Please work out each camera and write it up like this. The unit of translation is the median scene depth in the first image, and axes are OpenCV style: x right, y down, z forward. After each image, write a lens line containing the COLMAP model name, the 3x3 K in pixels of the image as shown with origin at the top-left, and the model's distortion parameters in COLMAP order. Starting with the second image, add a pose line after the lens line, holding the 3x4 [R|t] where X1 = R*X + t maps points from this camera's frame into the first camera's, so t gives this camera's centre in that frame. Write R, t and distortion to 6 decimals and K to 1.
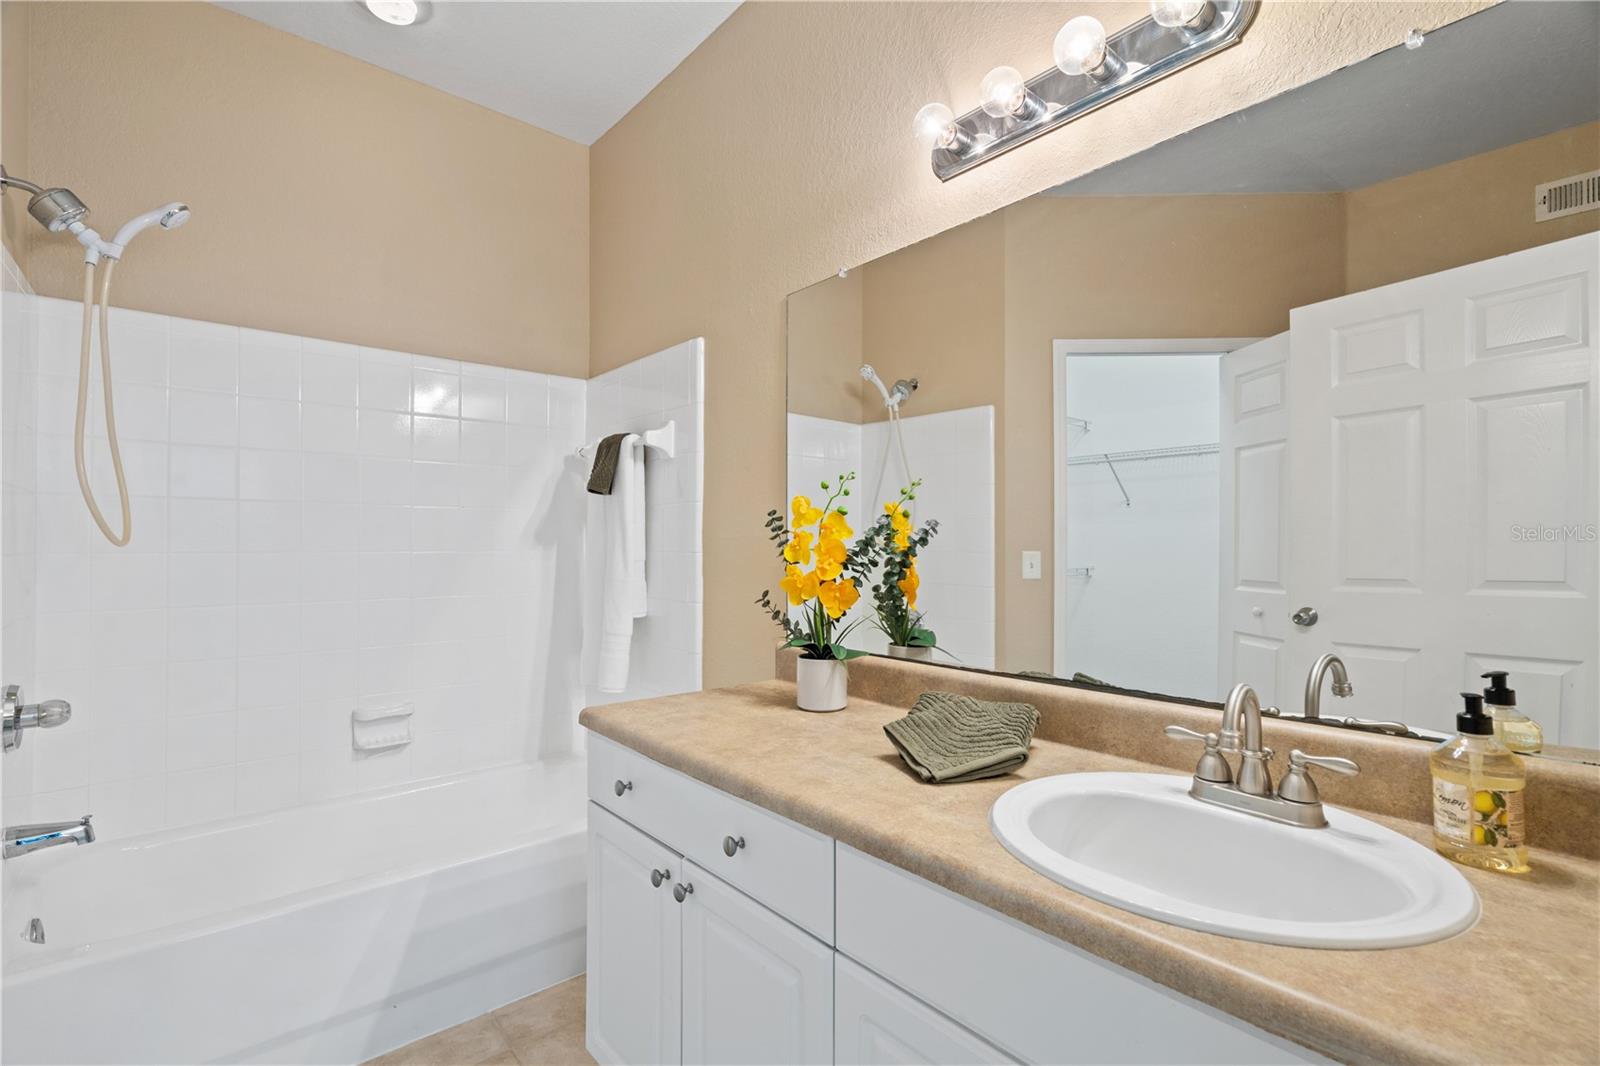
lens RADIAL K [[722.3, 0, 797.4], [0, 722.3, 533.5], [0, 0, 1]] dist [-0.000662, 0.000604]
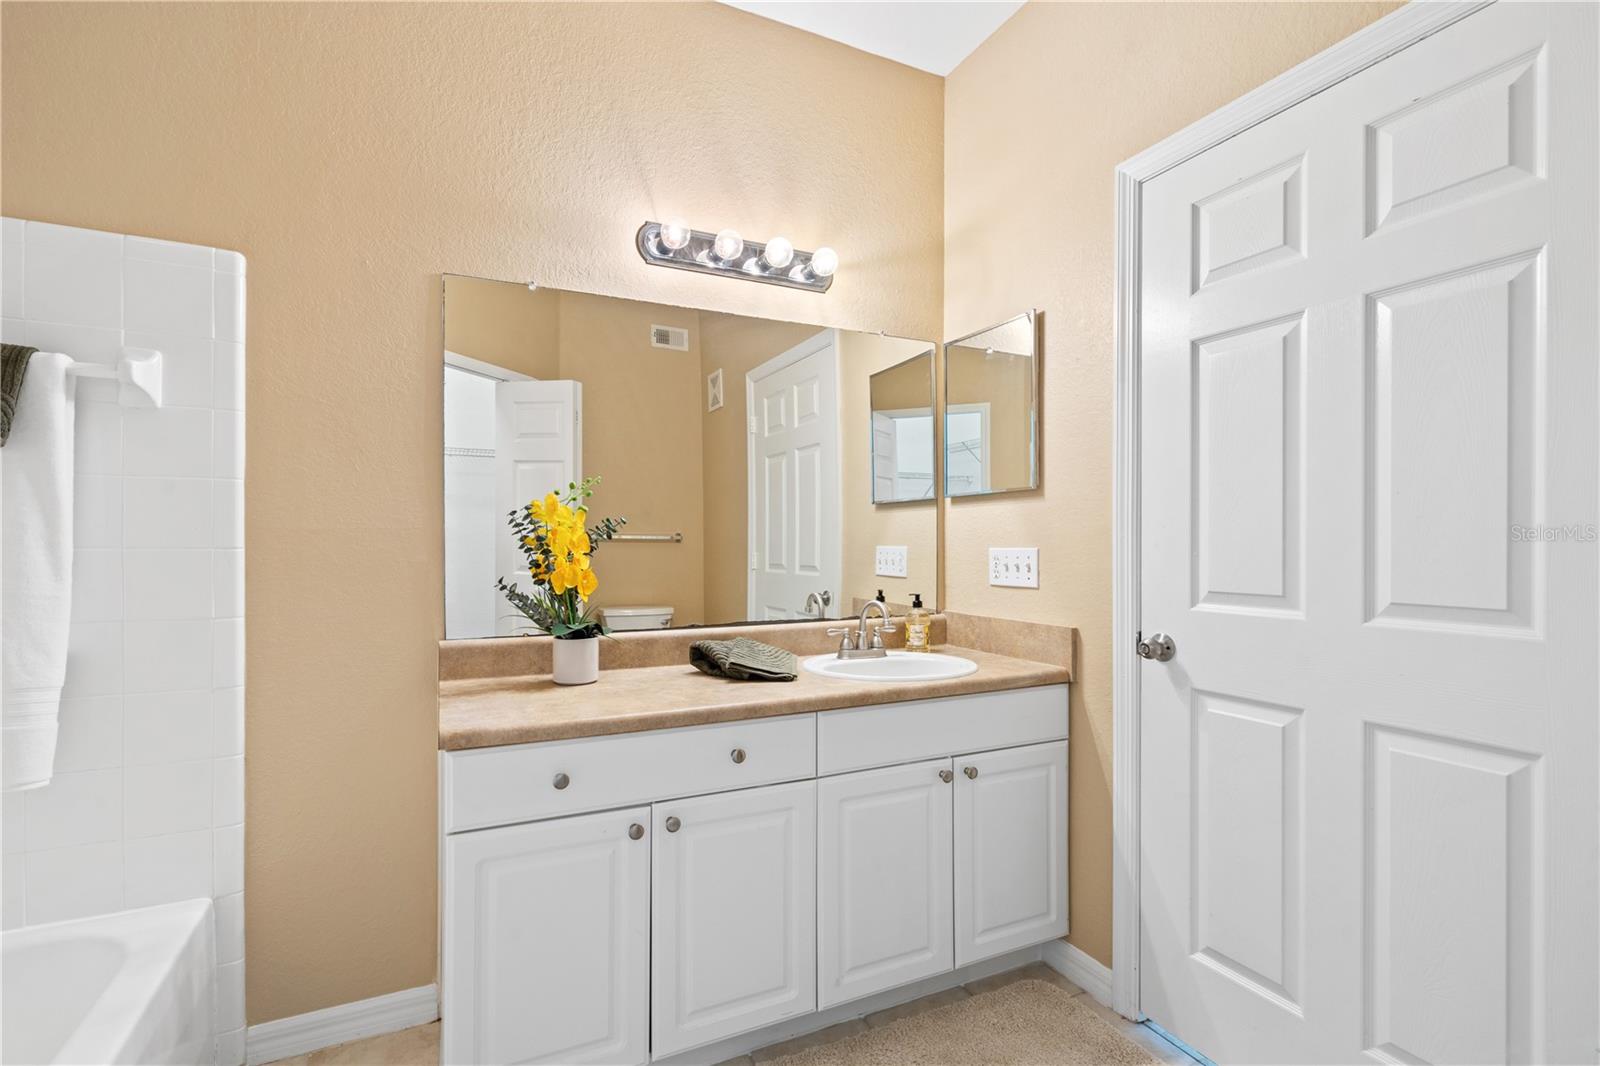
lens RADIAL K [[722.3, 0, 798.5], [0, 722.3, 540.6], [0, 0, 1]] dist [0.000670, -0.000329]
pose [[0.263620, -0.004507, 0.964616, -0.916917], [-0.019117, 0.999768, 0.009895, -0.000086], [-0.964437, -0.021049, 0.263473, 0.345856]]
